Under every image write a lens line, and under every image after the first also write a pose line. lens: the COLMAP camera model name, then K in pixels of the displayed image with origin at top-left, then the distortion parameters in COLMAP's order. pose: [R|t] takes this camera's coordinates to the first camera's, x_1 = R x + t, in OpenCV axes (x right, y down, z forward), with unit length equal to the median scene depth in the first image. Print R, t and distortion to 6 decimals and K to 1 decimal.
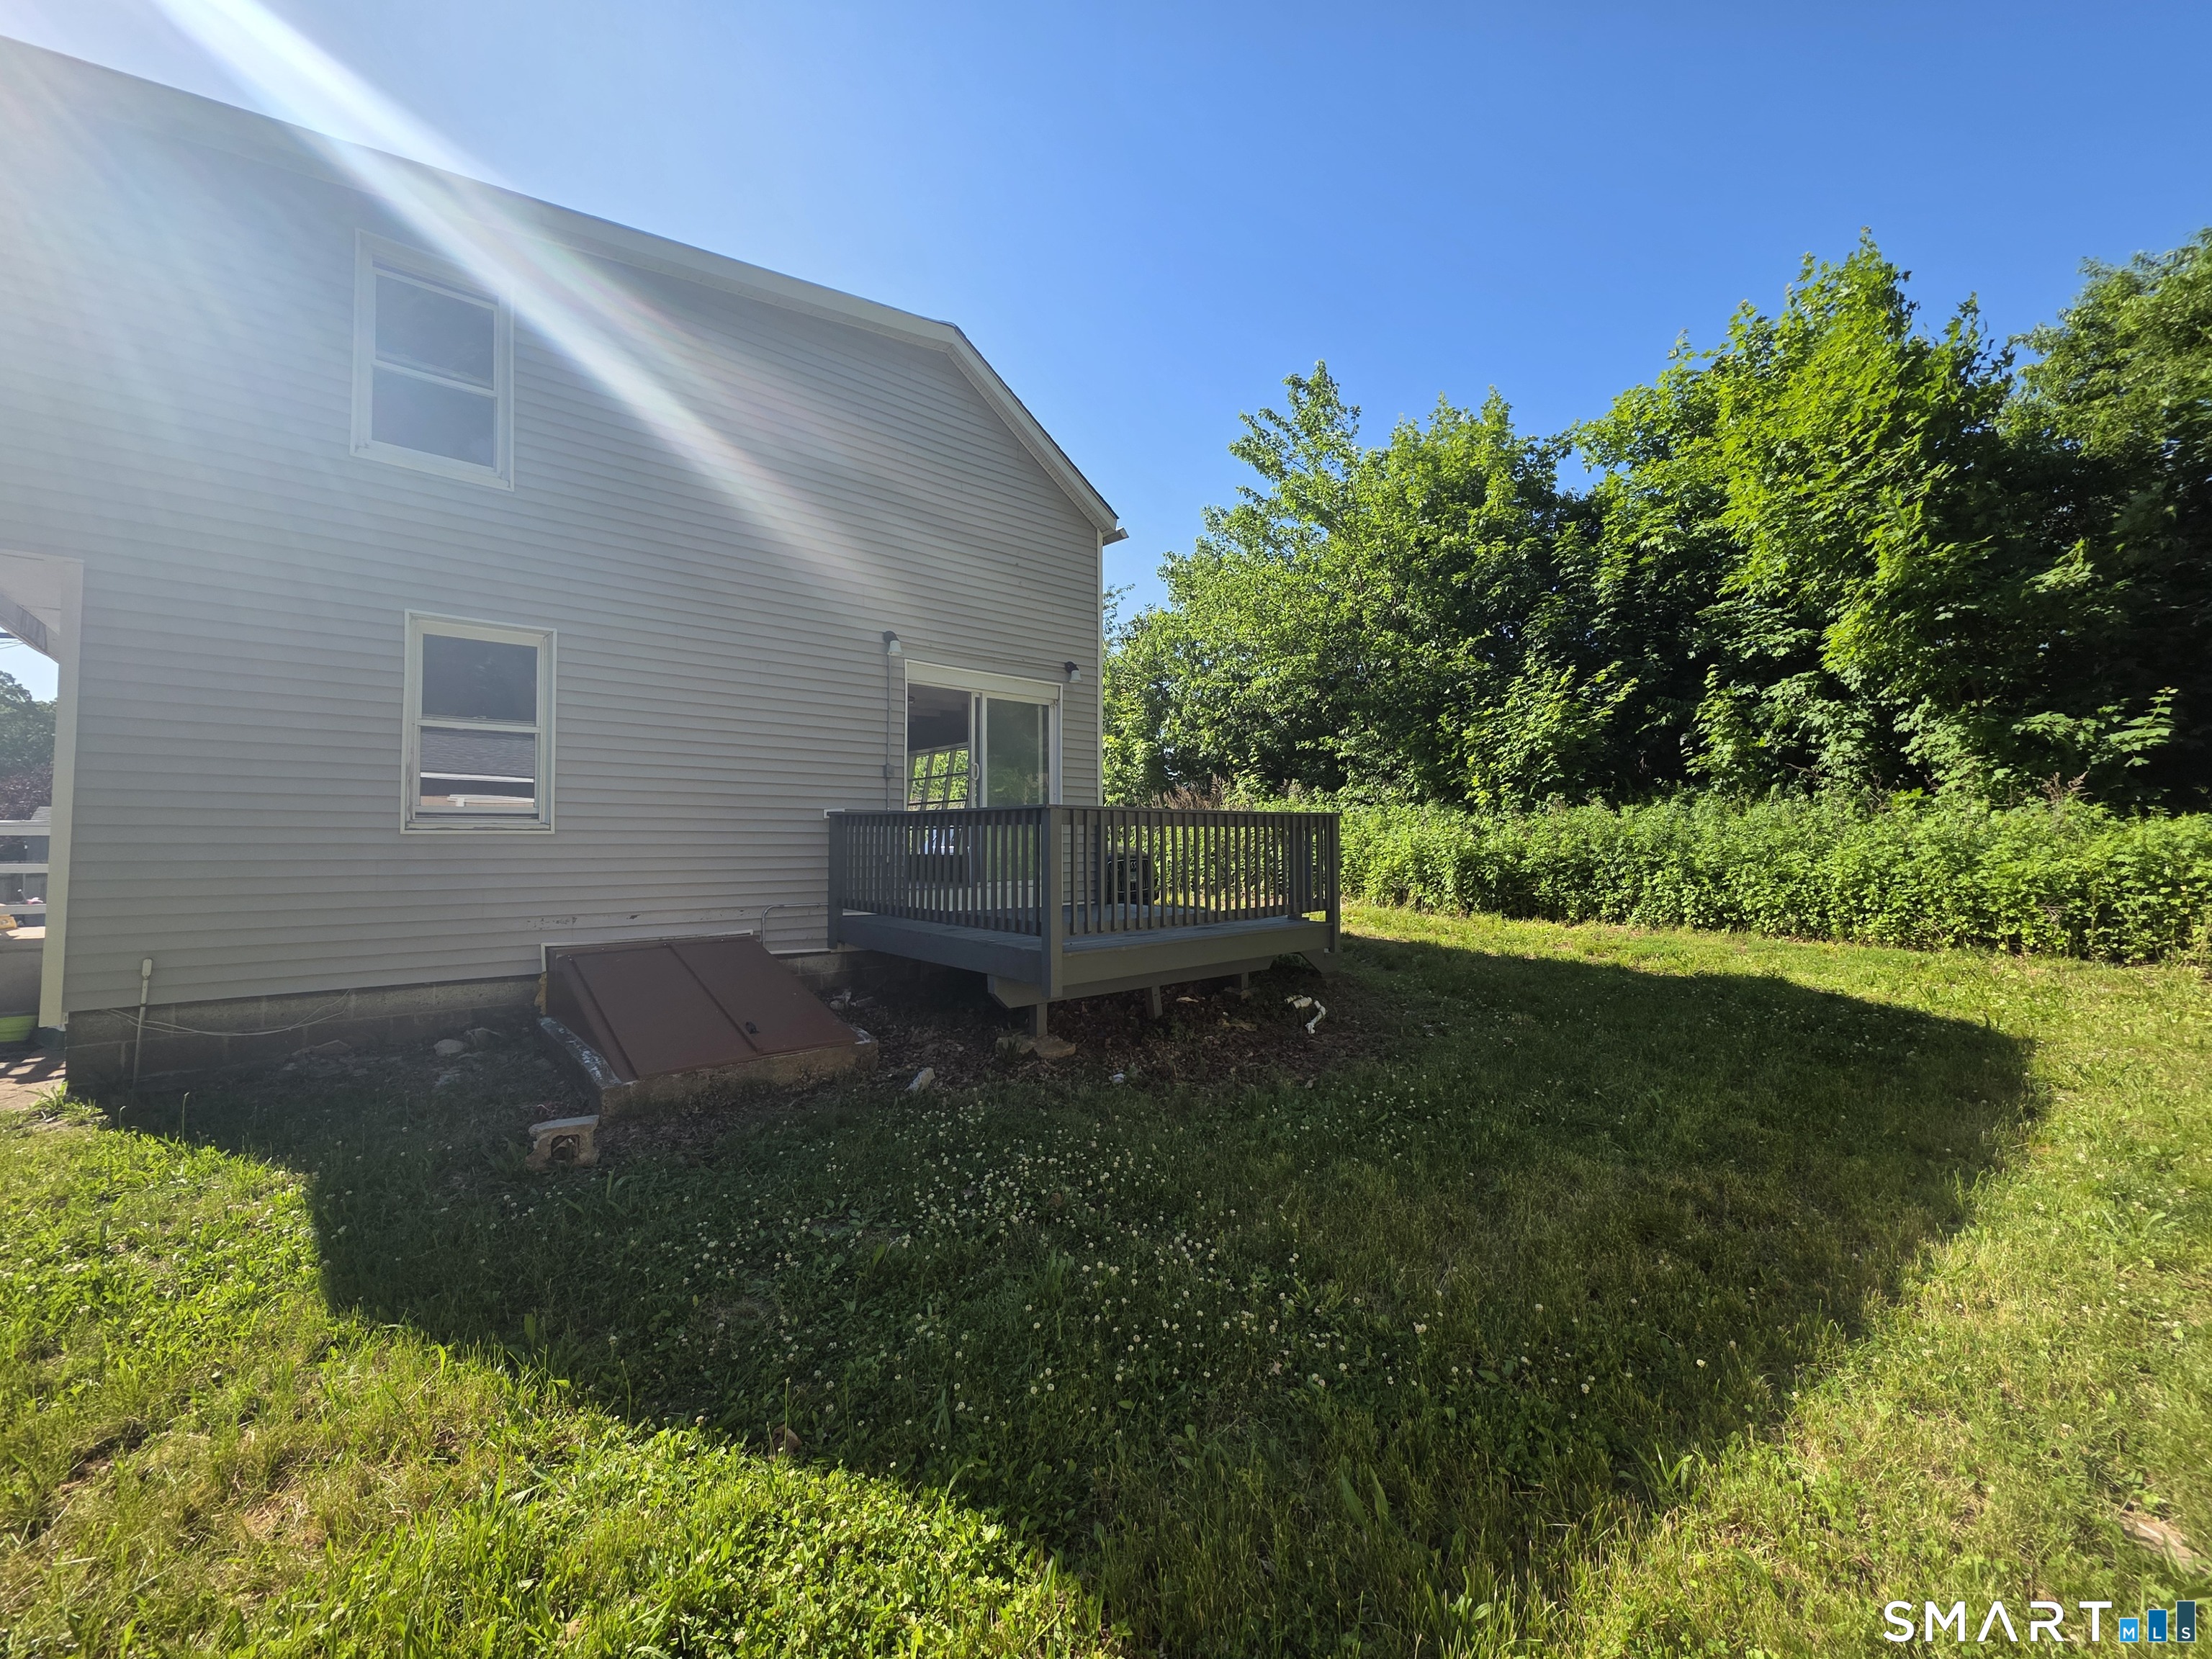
lens RADIAL K [[879.4, 0, 1105.3], [0, 879.4, 815.0], [0, 0, 1]] dist [-0.001945, 0.000260]
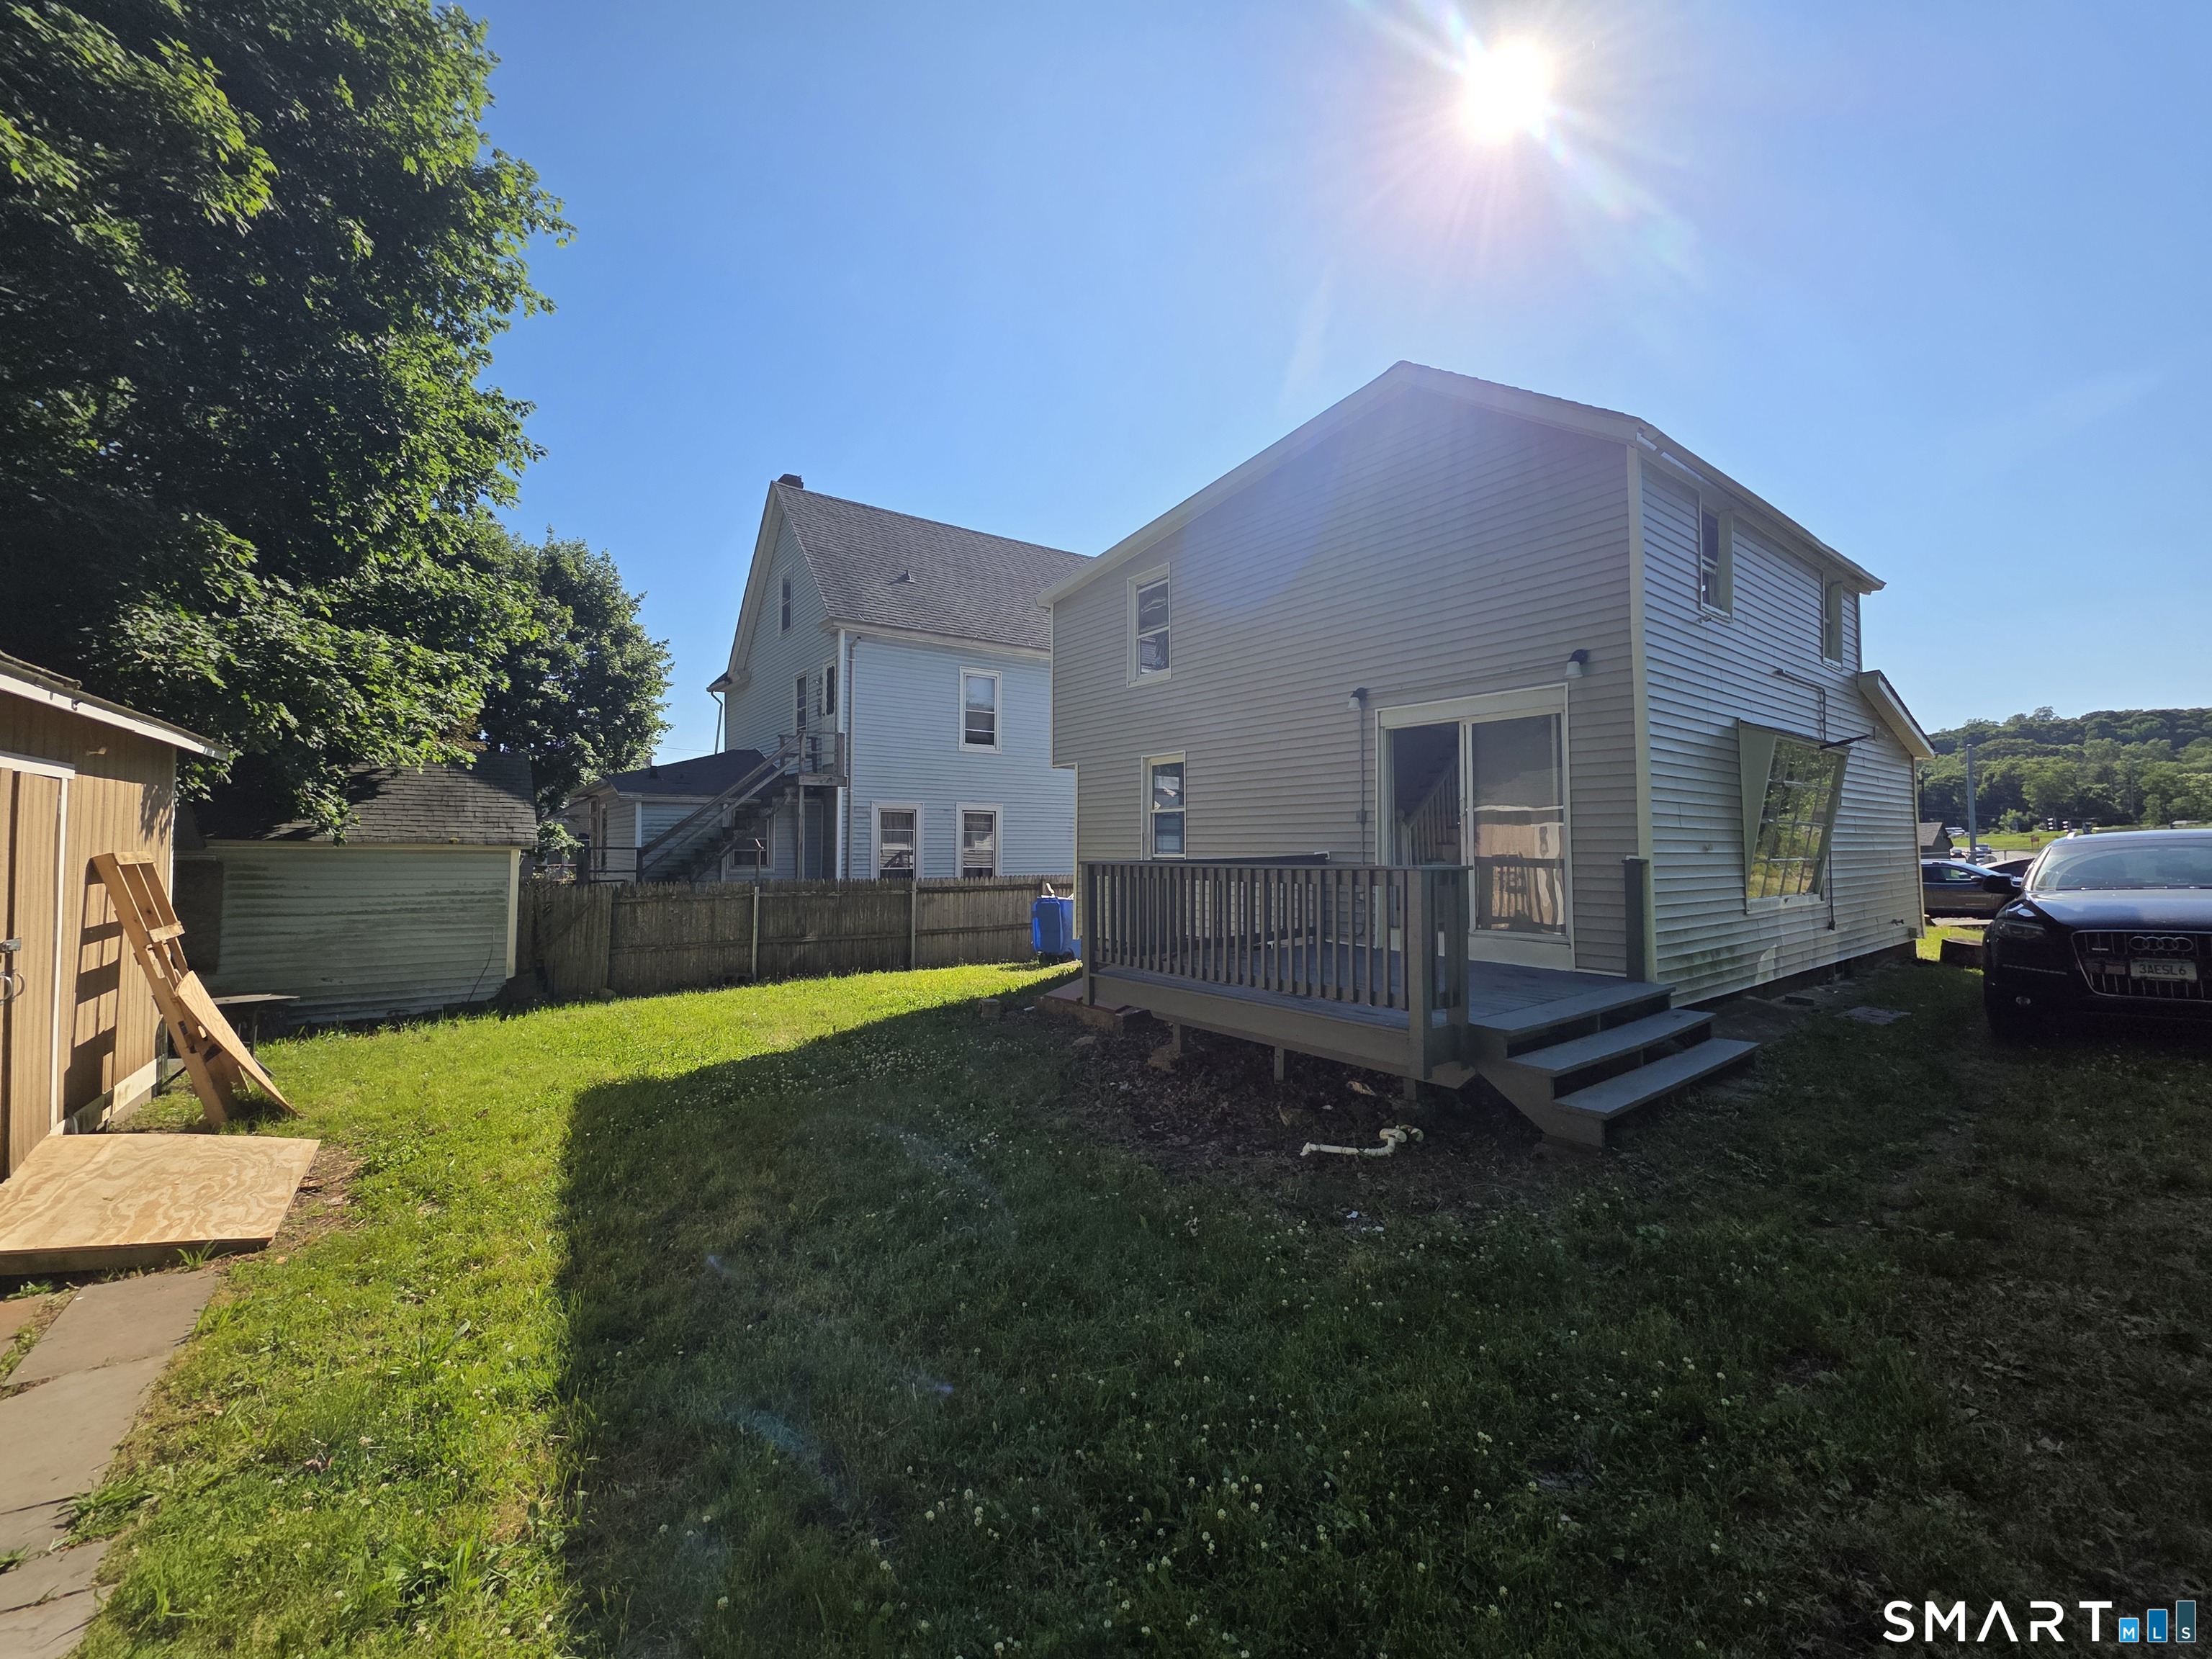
lens RADIAL K [[879.4, 0, 1105.3], [0, 879.4, 815.0], [0, 0, 1]] dist [-0.001945, 0.000260]
pose [[-0.093364, -0.034085, -0.995048, 0.864744], [0.016074, 0.999232, -0.035737, -0.016952], [0.995502, -0.019331, -0.092745, 0.780153]]
